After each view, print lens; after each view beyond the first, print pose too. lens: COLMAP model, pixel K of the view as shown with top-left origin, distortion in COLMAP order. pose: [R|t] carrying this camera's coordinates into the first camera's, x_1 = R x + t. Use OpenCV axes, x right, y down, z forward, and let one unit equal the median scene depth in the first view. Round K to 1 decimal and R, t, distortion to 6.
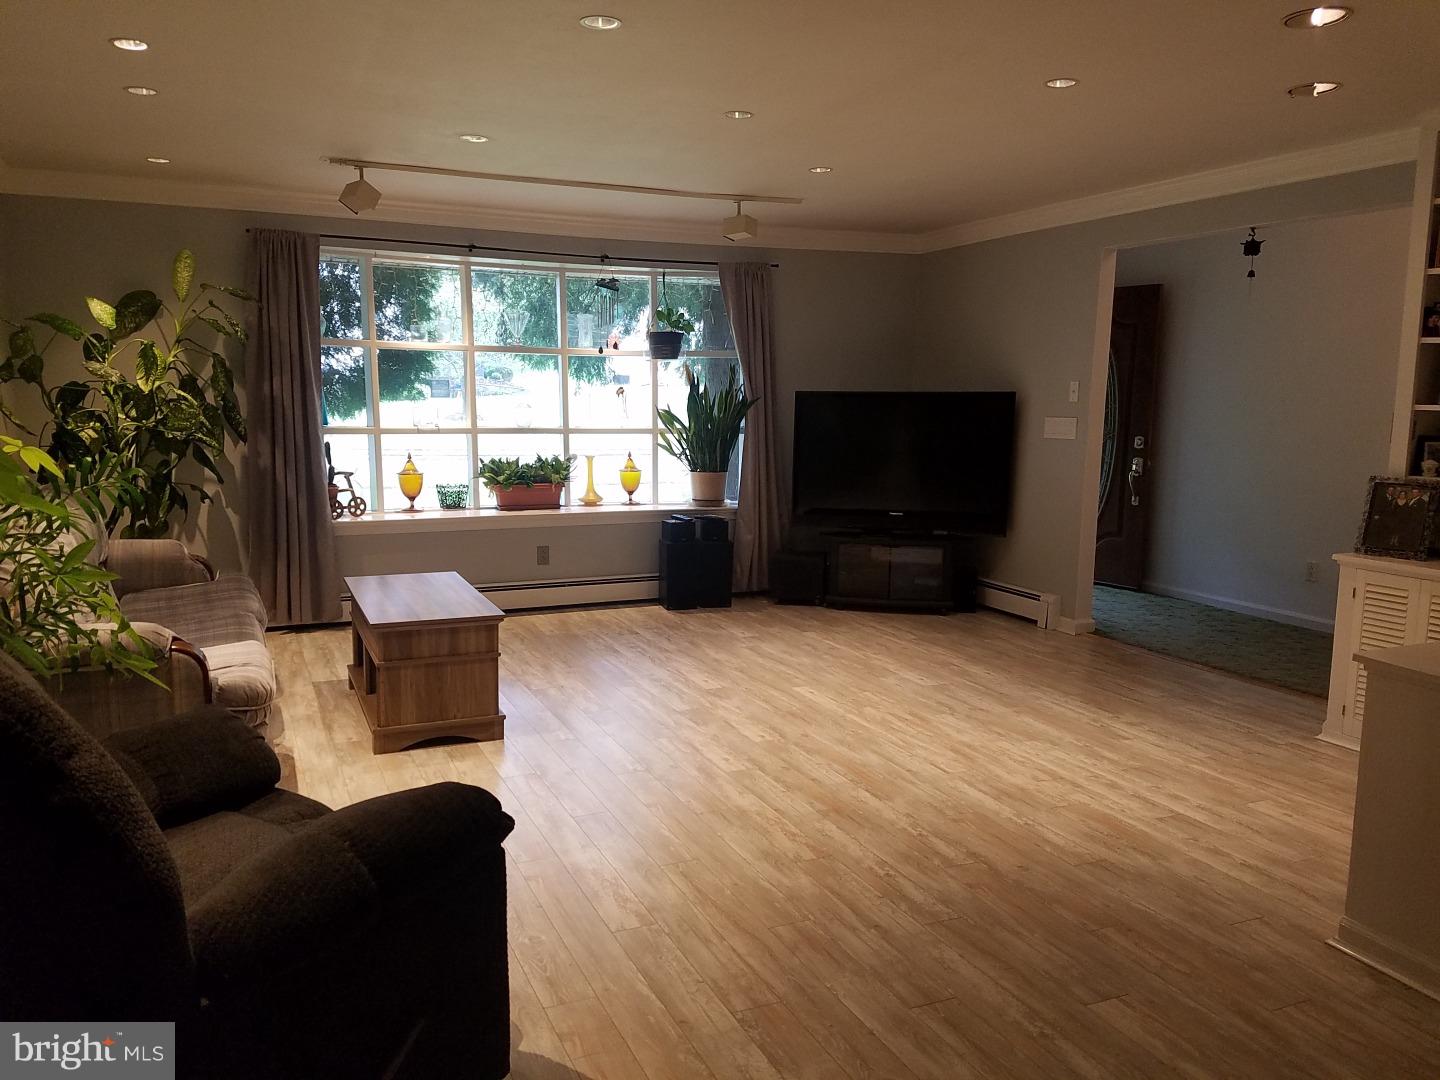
lens RADIAL K [[1096.6, 0, 690.0], [0, 1096.6, 550.2], [0, 0, 1]] dist [0.289674, -0.580141]
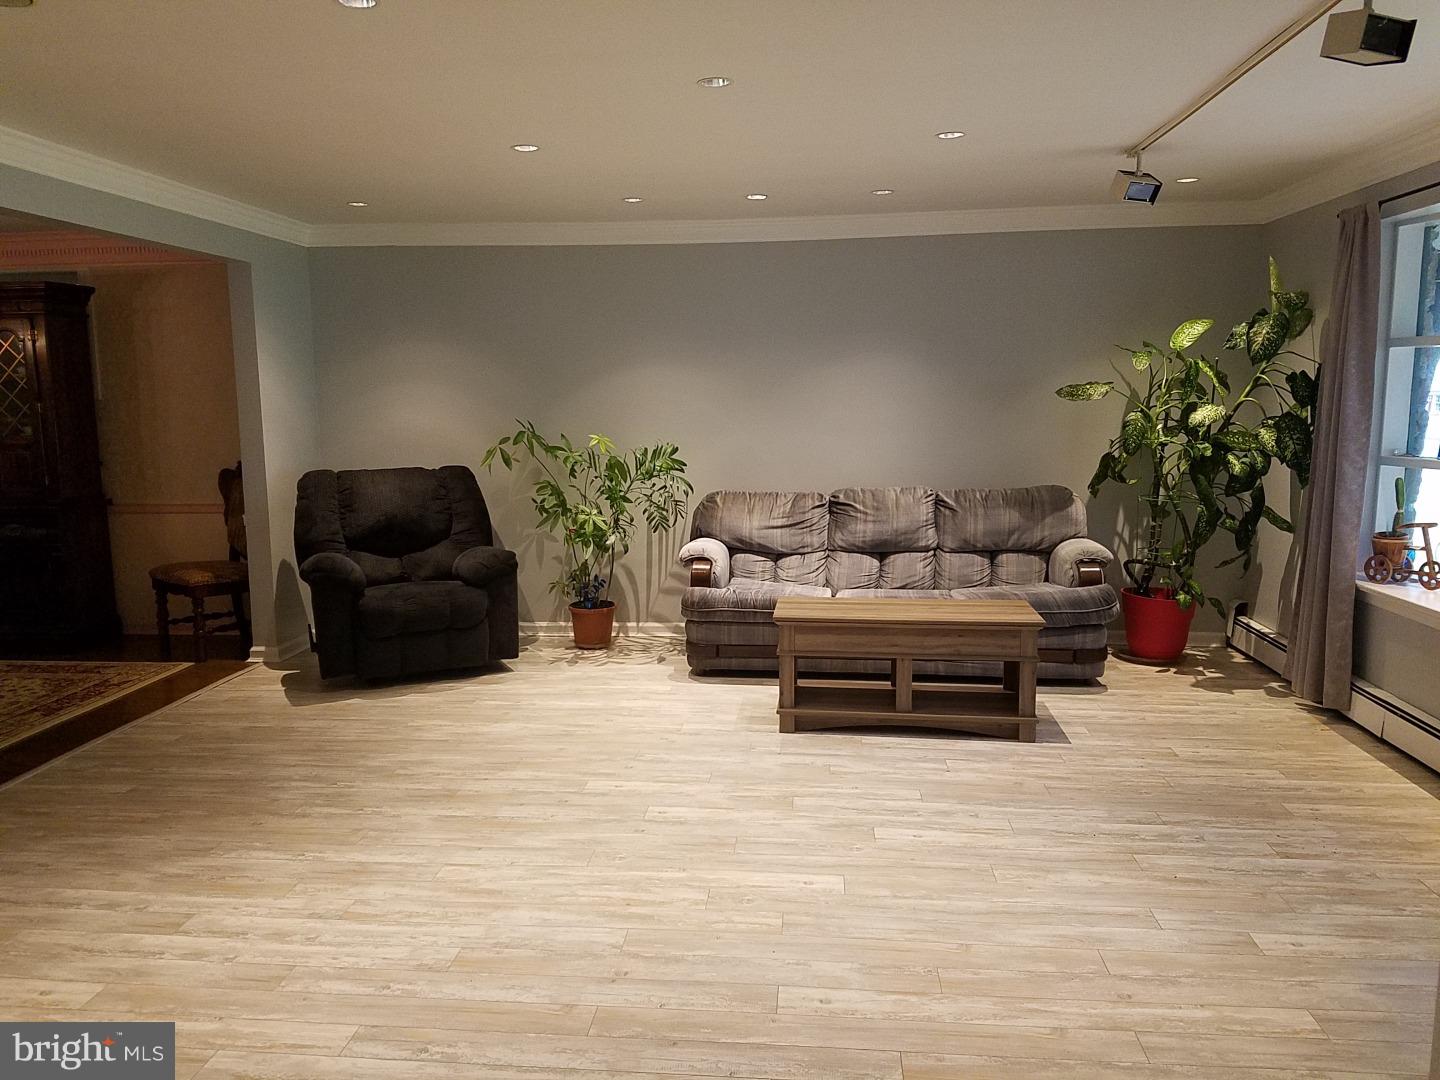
lens RADIAL K [[1097.2, 0, 700.0], [0, 1097.2, 540.2], [0, 0, 1]] dist [0.198380, -0.336089]
pose [[-0.481637, 0.105344, -0.870016, 0.809245], [-0.120374, 0.975388, 0.184741, -0.208034], [0.868065, 0.193705, -0.457102, 1.438229]]
